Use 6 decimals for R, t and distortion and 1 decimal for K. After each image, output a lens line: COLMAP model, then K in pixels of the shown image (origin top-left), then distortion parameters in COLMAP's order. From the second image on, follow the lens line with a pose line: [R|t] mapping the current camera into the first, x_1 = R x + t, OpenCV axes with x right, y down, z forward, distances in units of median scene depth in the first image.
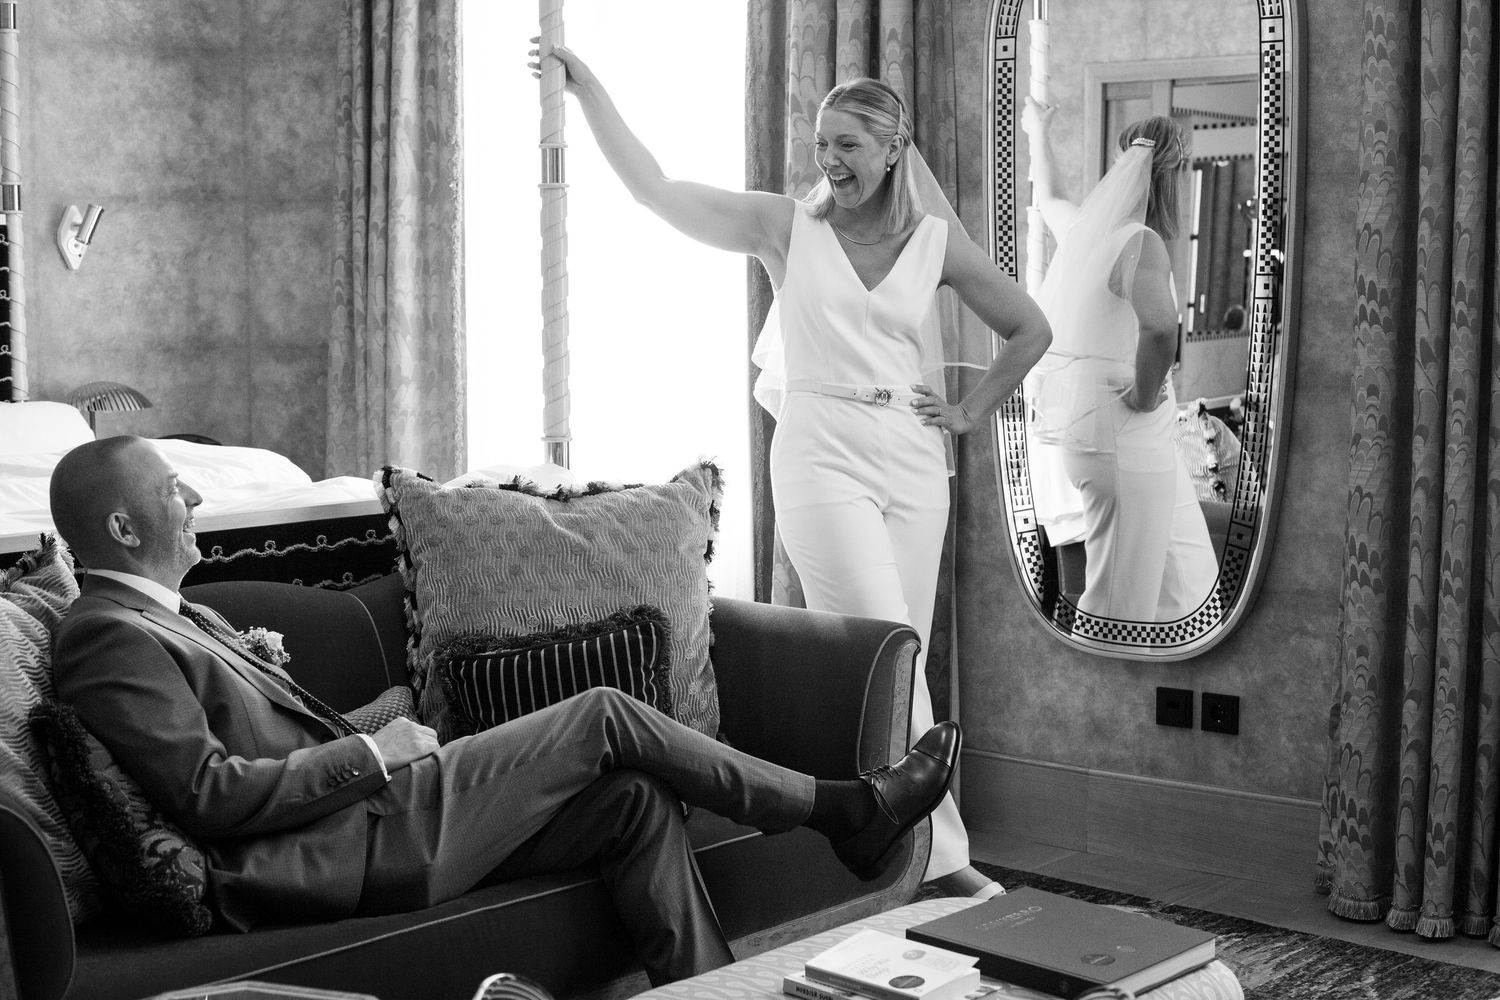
lens RADIAL K [[2247.2, 0, 750.0], [0, 2247.2, 500.0], [0, 0, 1]] dist [-0.085429, -0.149697]
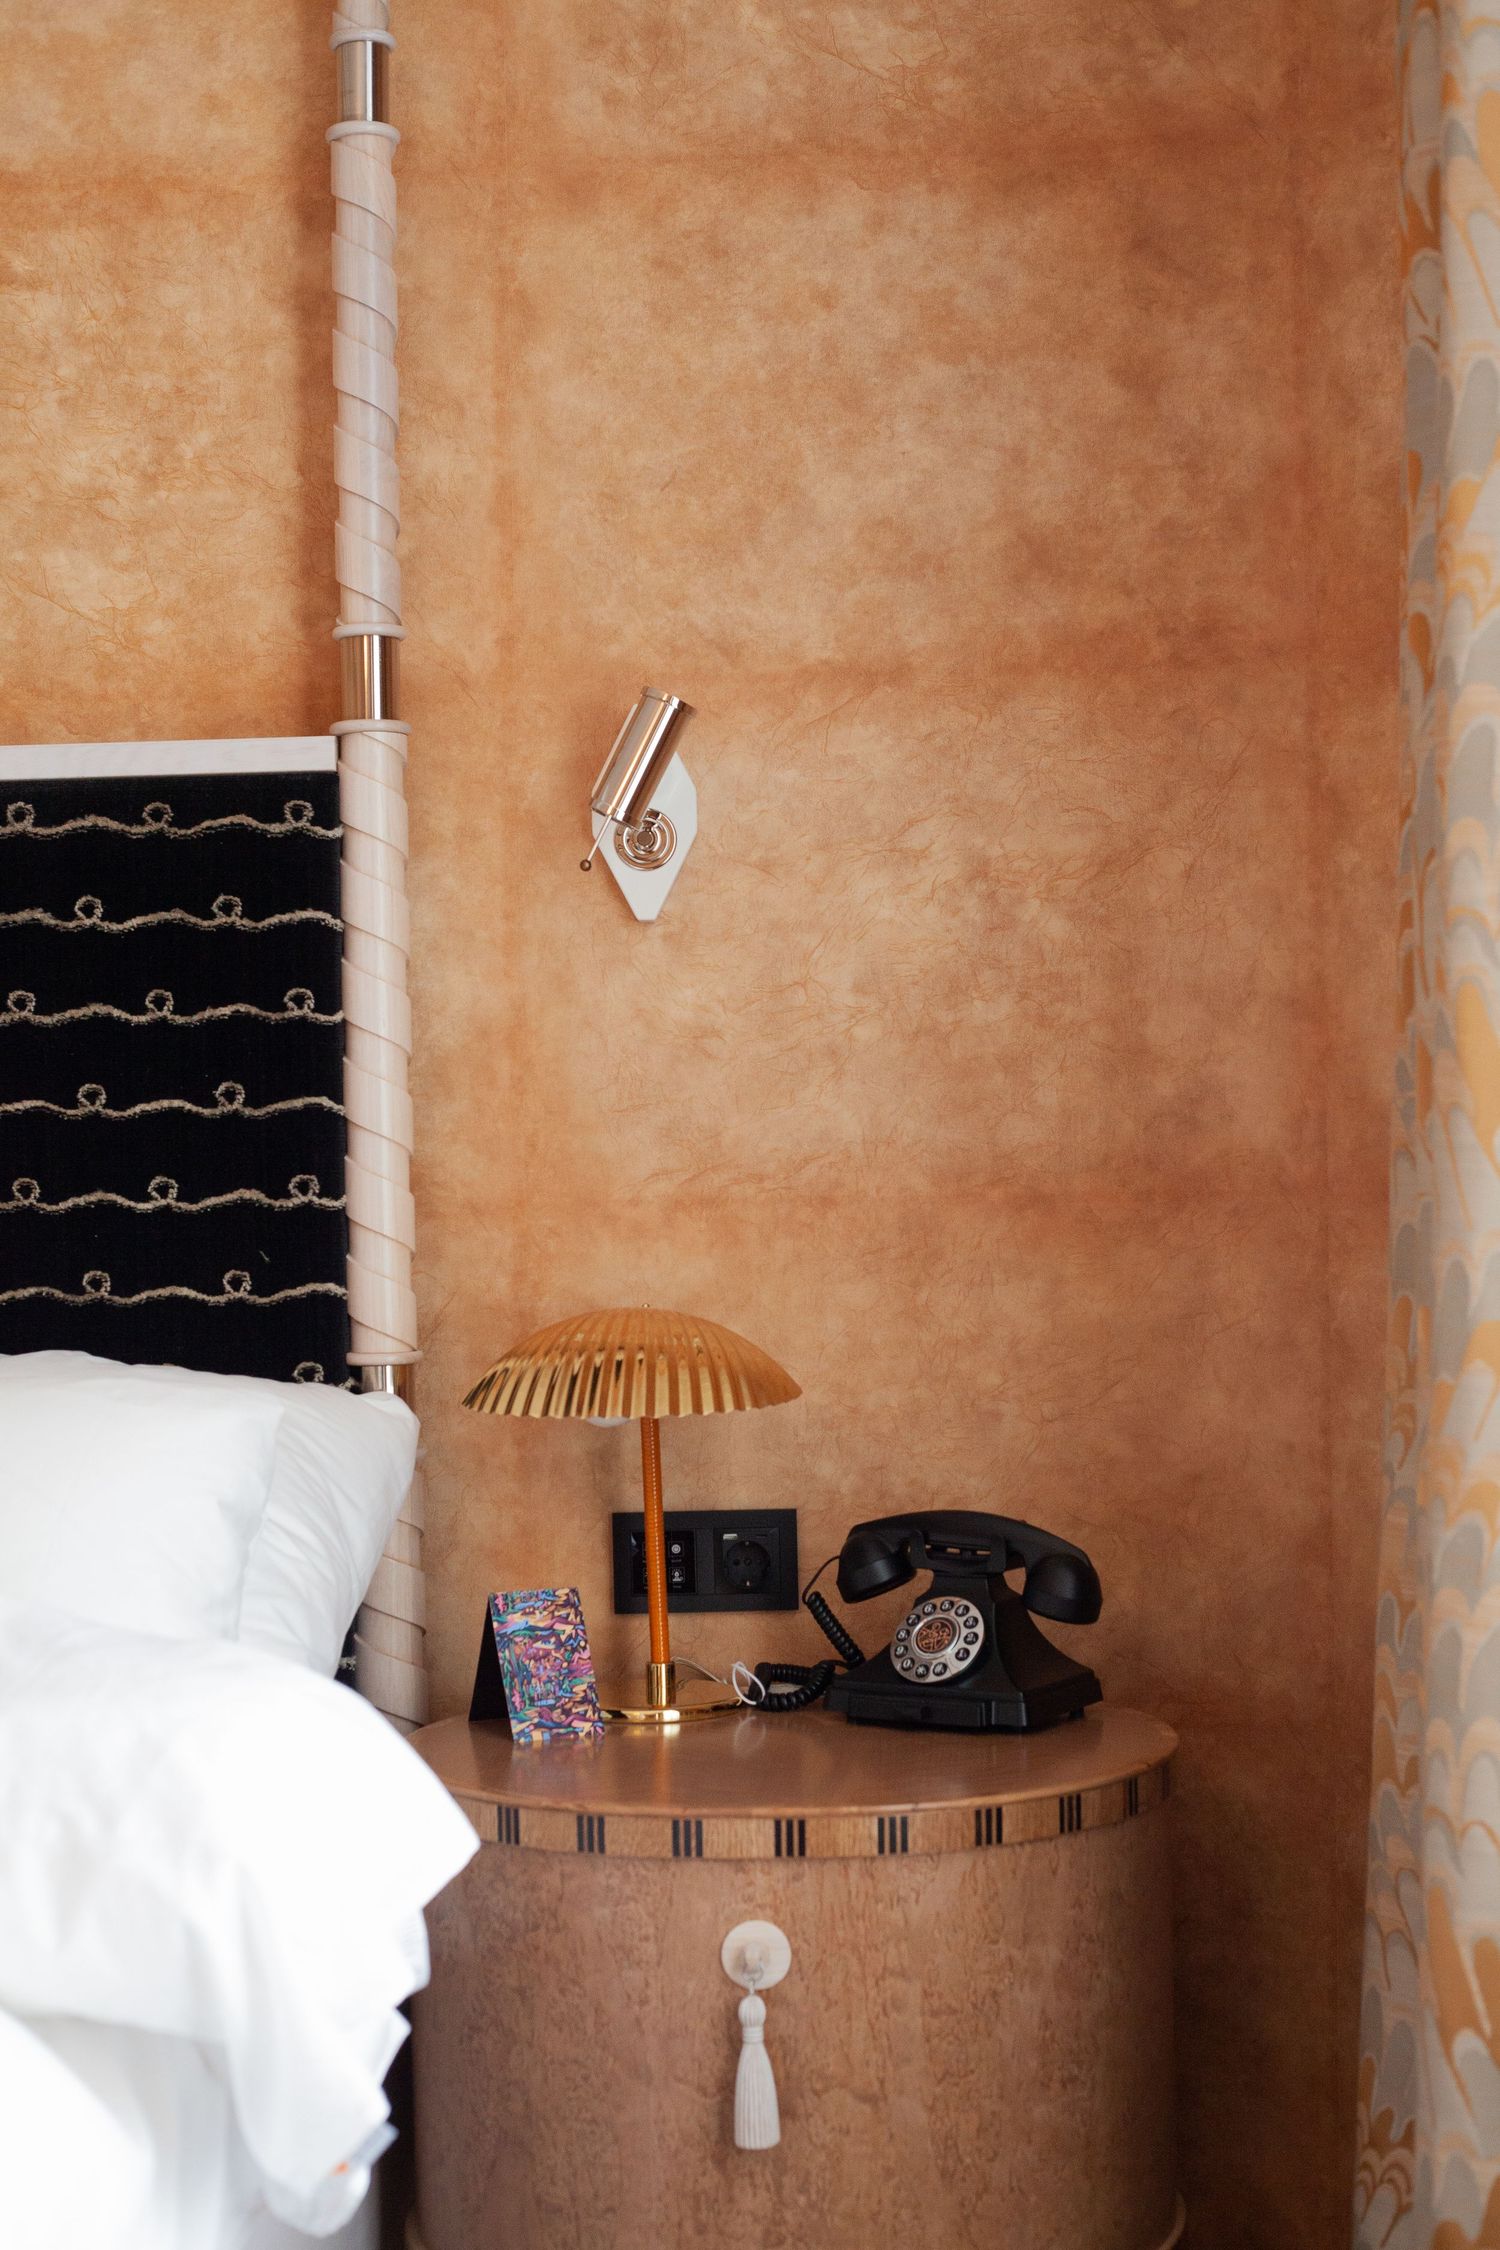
lens RADIAL K [[3370.8, 0, 750.0], [0, 3370.8, 1125.0], [0, 0, 1]] dist [-0.085429, -0.149697]
pose [[0.654335, -0.020655, -0.755922, 0.038140], [-0.059668, 0.995100, -0.078839, -0.041478], [0.753847, 0.096692, 0.649897, 0.701131]]
